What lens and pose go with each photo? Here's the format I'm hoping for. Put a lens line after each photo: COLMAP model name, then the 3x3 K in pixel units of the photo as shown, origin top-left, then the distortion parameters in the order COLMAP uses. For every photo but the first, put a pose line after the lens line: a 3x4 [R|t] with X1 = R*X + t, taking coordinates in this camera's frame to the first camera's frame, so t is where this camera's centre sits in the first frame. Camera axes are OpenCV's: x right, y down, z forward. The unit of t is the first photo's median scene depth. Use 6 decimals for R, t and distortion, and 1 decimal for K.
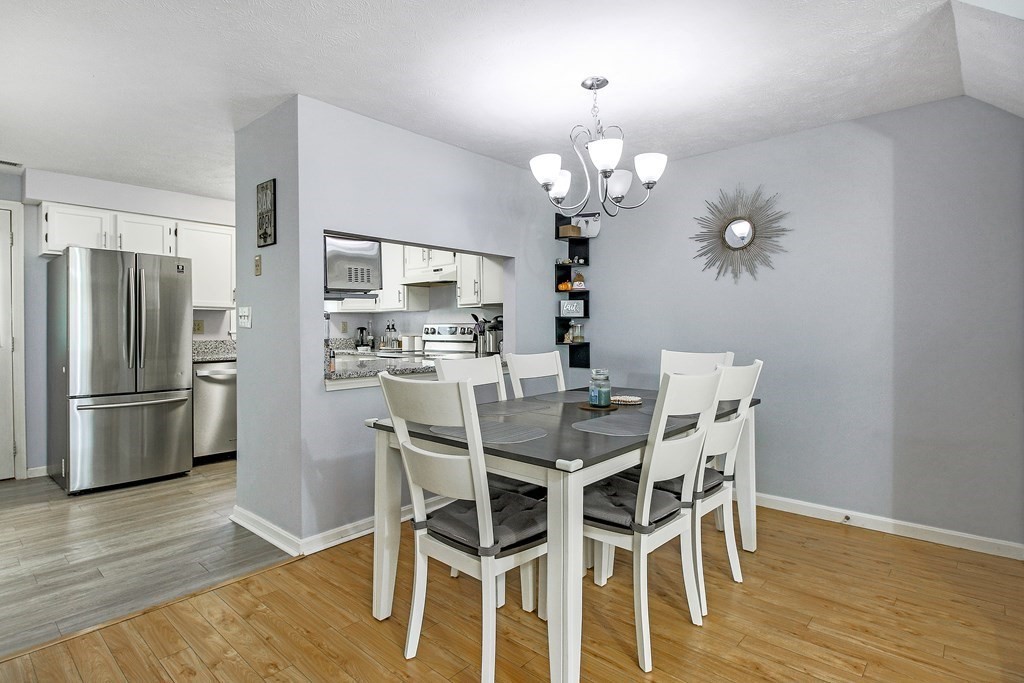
lens RADIAL K [[531.8, 0, 511.3], [0, 531.8, 330.0], [0, 0, 1]] dist [-0.005298, -0.001104]
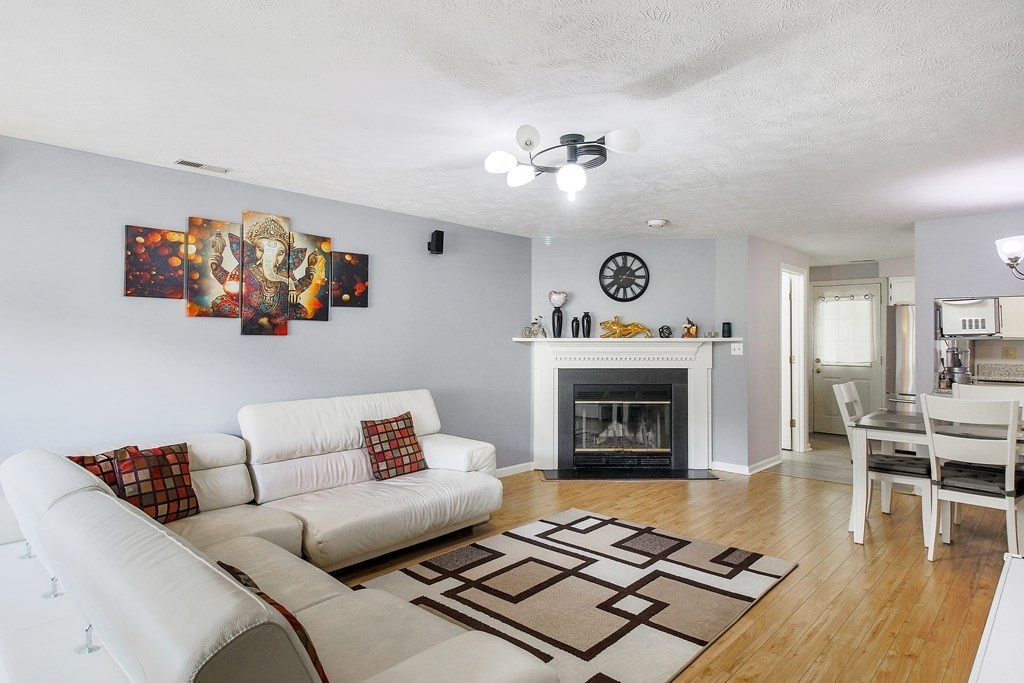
lens RADIAL K [[586.3, 0, 502.6], [0, 586.3, 336.8], [0, 0, 1]] dist [0.004150, 0.001378]
pose [[-0.022606, 0.005450, -0.999730, 0.941398], [-0.008435, 0.999949, 0.005642, -0.047143], [0.999709, 0.008561, -0.022559, -0.171368]]
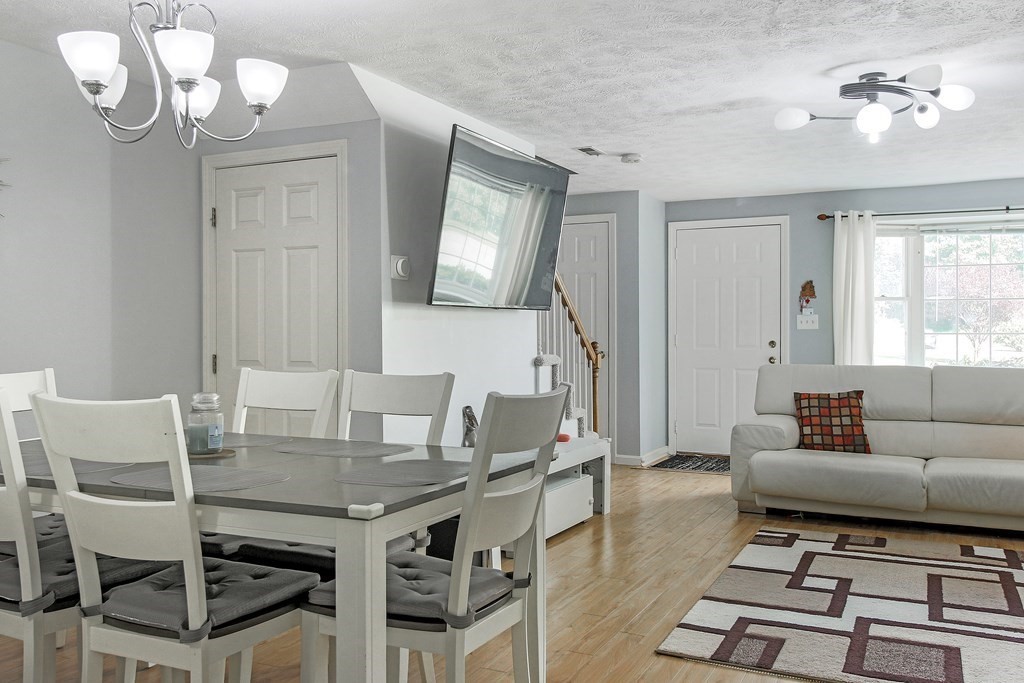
lens RADIAL K [[903.5, 0, 483.1], [0, 903.5, 338.4], [0, 0, 1]] dist [0.013494, 0.009754]
pose [[-0.258796, -0.003340, 0.965926, -0.556642], [0.004785, 0.999977, 0.004740, 0.002828], [-0.965920, 0.005848, -0.258774, 0.548049]]
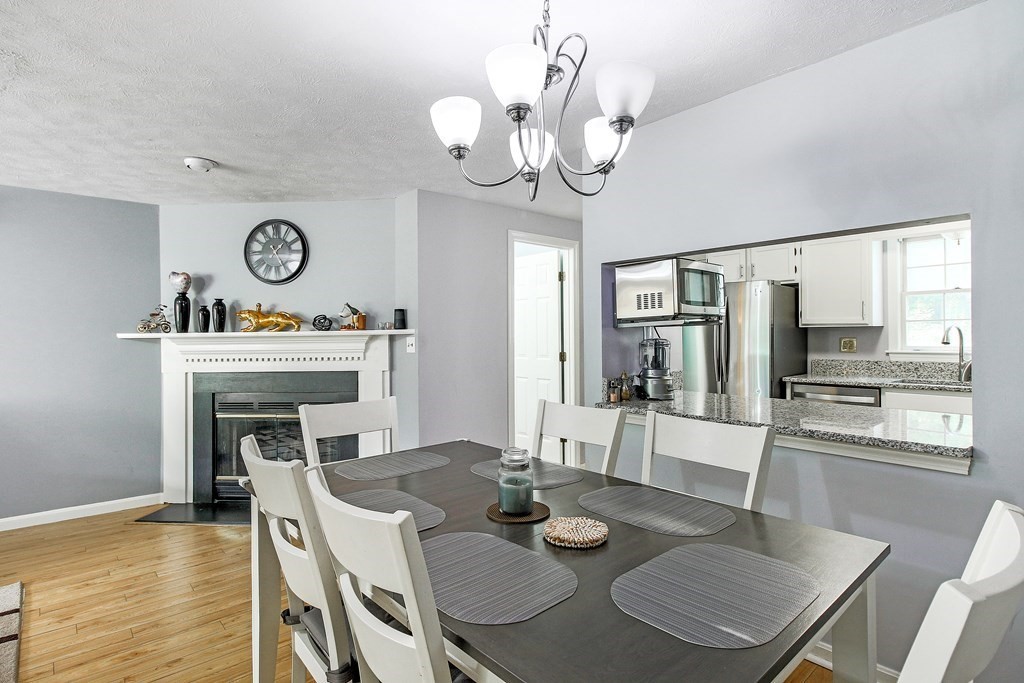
lens RADIAL K [[517.5, 0, 512.0], [0, 517.5, 341.5], [0, 0, 1]] dist [0.002991, -0.010637]
pose [[-0.104298, 0.016694, -0.994406, 0.434749], [0.004902, 0.999856, 0.016271, -0.034913], [0.994534, -0.003178, -0.104365, 0.601743]]
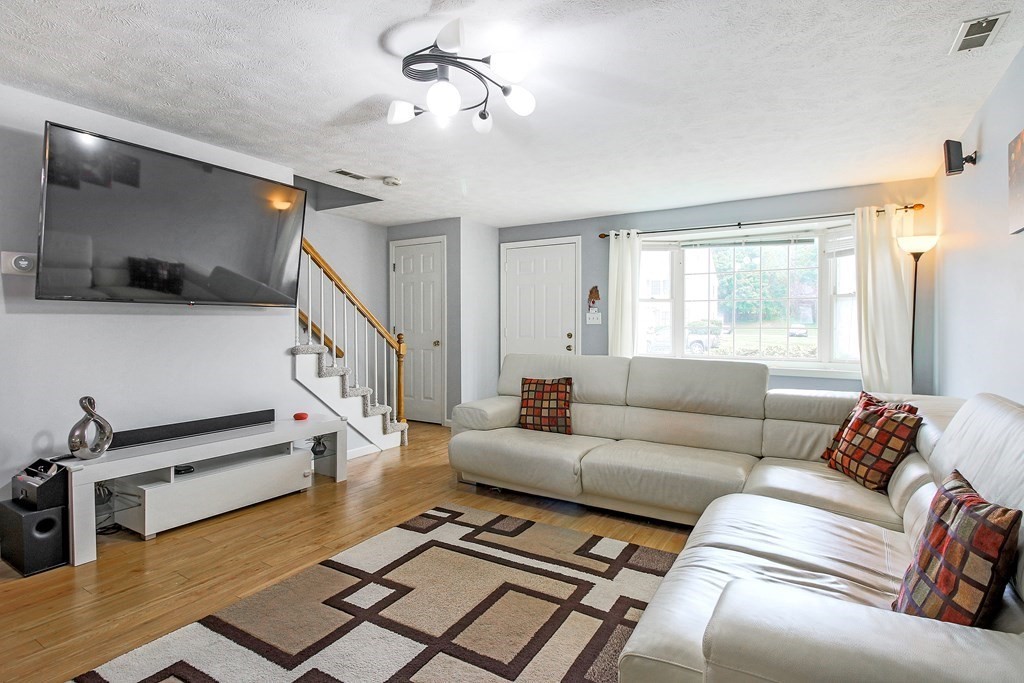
lens RADIAL K [[520.4, 0, 499.9], [0, 520.4, 334.8], [0, 0, 1]] dist [0.014094, -0.015692]
pose [[-0.170559, -0.014161, 0.985246, -0.254119], [0.002334, 0.999888, 0.014775, 0.003119], [-0.985345, 0.004820, -0.170507, -0.074341]]
